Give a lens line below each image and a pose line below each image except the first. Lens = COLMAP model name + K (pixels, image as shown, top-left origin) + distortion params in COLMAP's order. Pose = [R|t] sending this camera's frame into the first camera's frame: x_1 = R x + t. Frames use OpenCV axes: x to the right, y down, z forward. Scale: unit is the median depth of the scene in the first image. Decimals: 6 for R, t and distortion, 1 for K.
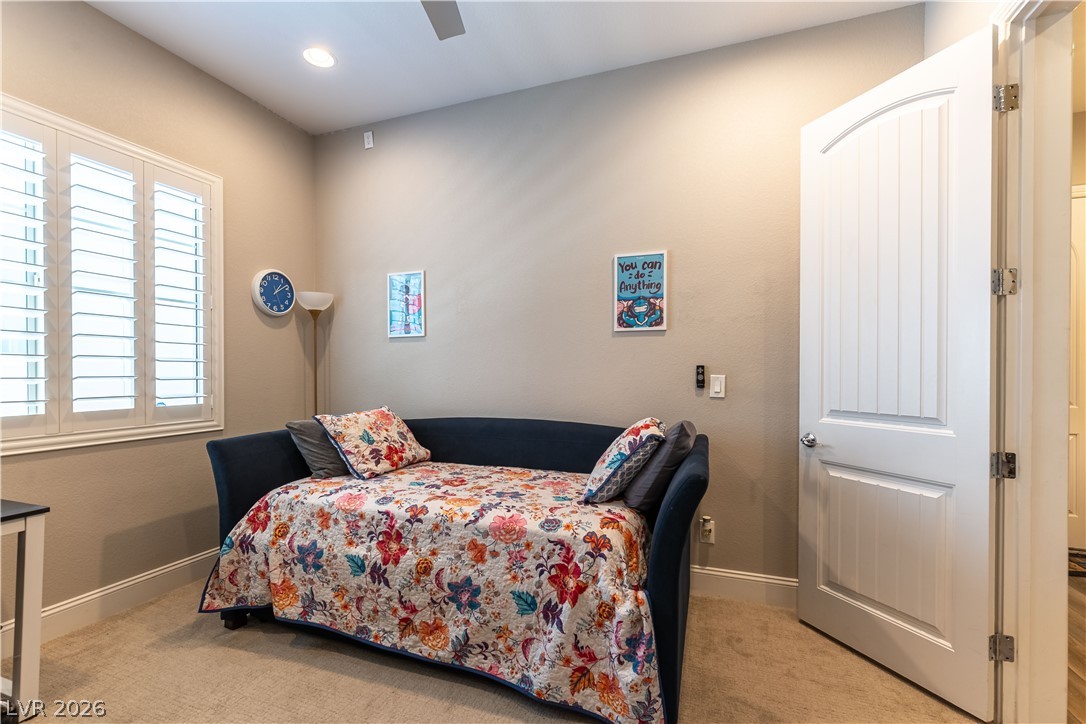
lens RADIAL K [[475.4, 0, 552.2], [0, 475.4, 372.0], [0, 0, 1]] dist [0.000937, -0.000933]
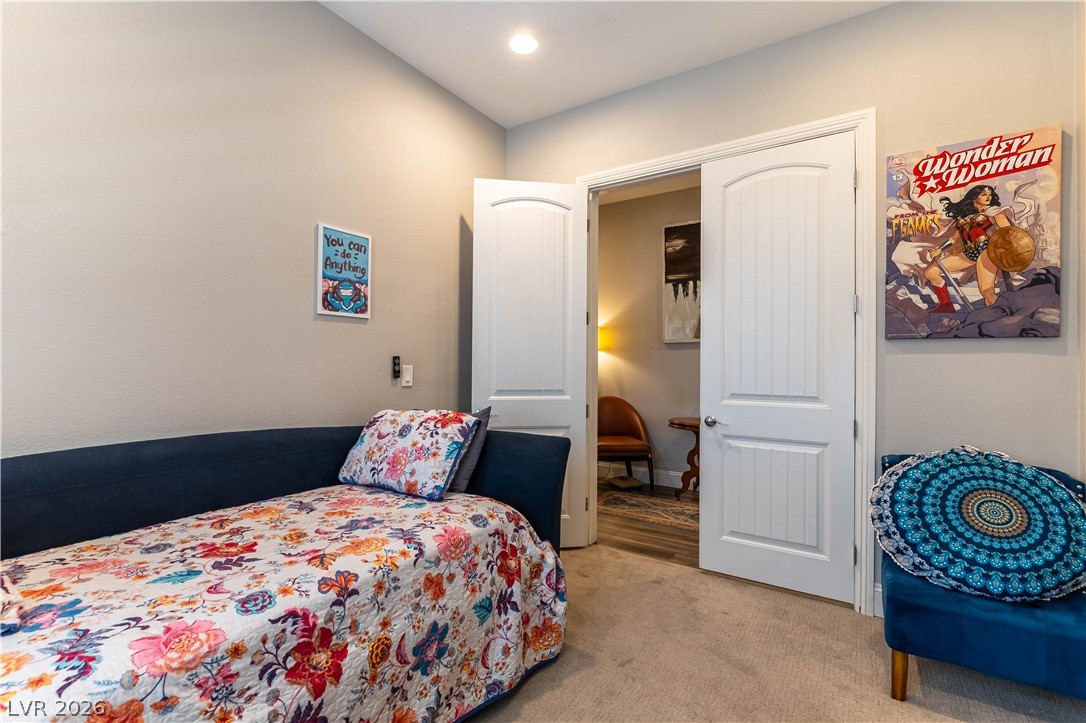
lens RADIAL K [[475.4, 0, 549.8], [0, 475.4, 356.3], [0, 0, 1]] dist [0.000937, -0.000933]
pose [[0.229929, 0.016828, 0.973062, -0.746285], [-0.005913, 0.999856, -0.015894, 0.000715], [-0.973189, -0.002099, 0.229995, 0.520020]]
